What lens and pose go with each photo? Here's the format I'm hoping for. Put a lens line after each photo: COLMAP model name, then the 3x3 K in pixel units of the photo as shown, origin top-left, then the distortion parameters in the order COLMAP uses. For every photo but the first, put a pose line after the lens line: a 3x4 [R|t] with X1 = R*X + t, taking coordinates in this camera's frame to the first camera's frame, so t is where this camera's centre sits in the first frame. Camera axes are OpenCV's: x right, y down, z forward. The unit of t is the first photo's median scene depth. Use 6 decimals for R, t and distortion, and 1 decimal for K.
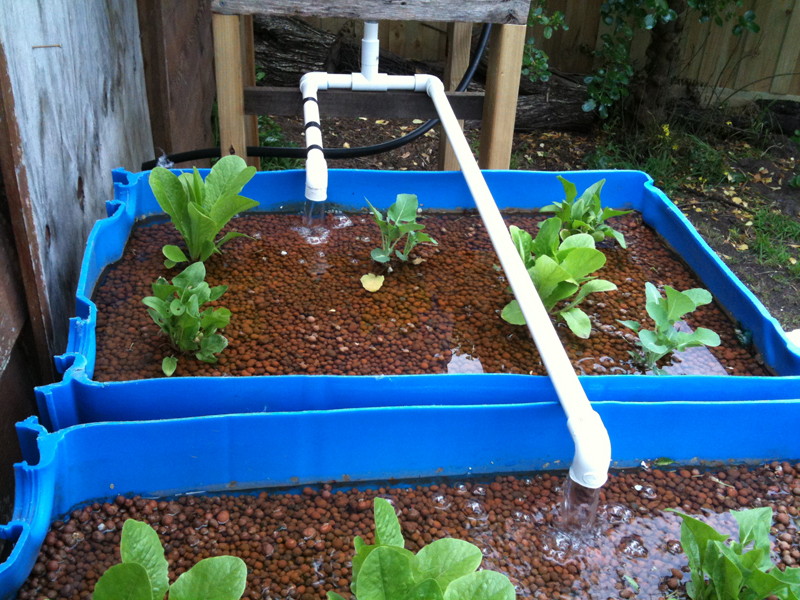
lens RADIAL K [[860.9, 0, 402.0], [0, 860.9, 304.4], [0, 0, 1]] dist [0.121794, -0.330259]
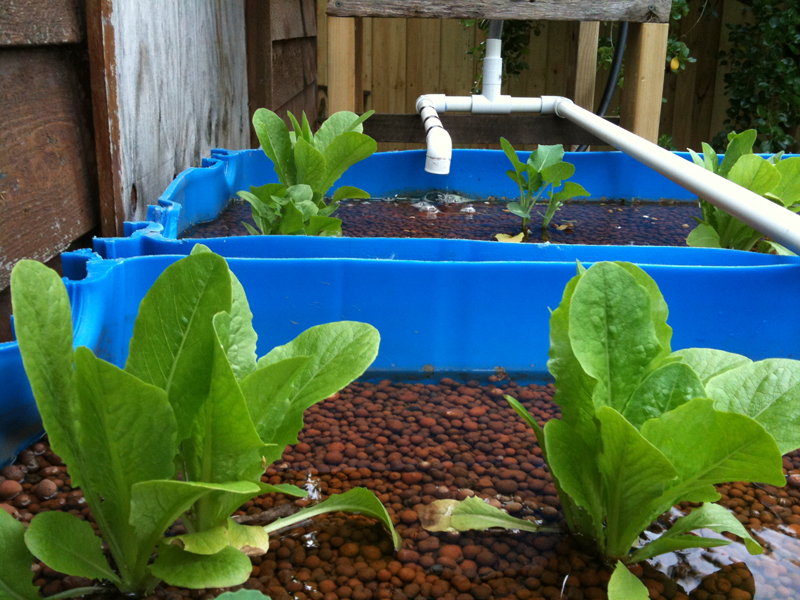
lens RADIAL K [[860.9, 0, 402.0], [0, 860.9, 304.4], [0, 0, 1]] dist [0.121794, -0.330259]
pose [[0.995205, 0.000193, -0.097809, -0.051053], [-0.024439, 0.968771, -0.246750, 0.220146], [0.094707, 0.247957, 0.964131, 0.199492]]
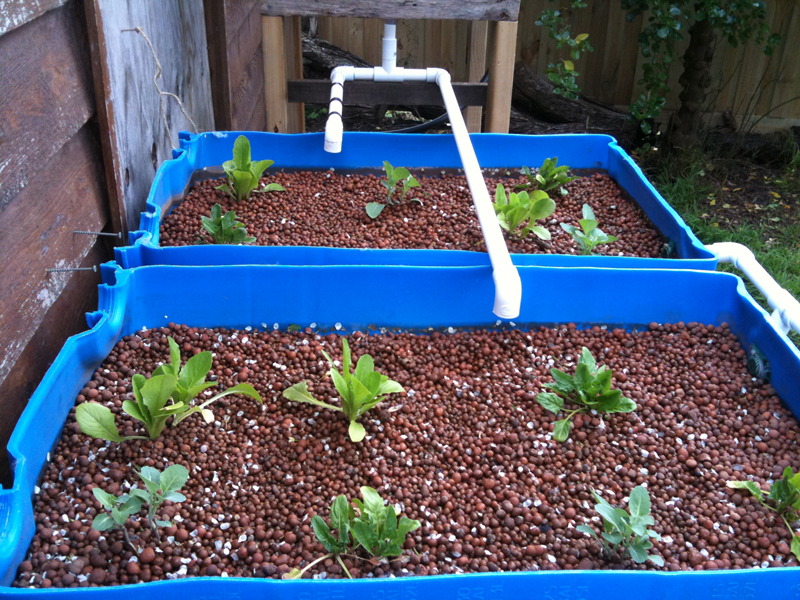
lens RADIAL K [[841.4, 0, 372.1], [0, 841.4, 301.3], [0, 0, 1]] dist [0.150755, -0.300710]
pose [[0.994439, 0.019198, -0.103546, 0.083404], [-0.026176, 0.997446, -0.066462, 0.171162], [0.102005, 0.068803, 0.992402, -0.193469]]
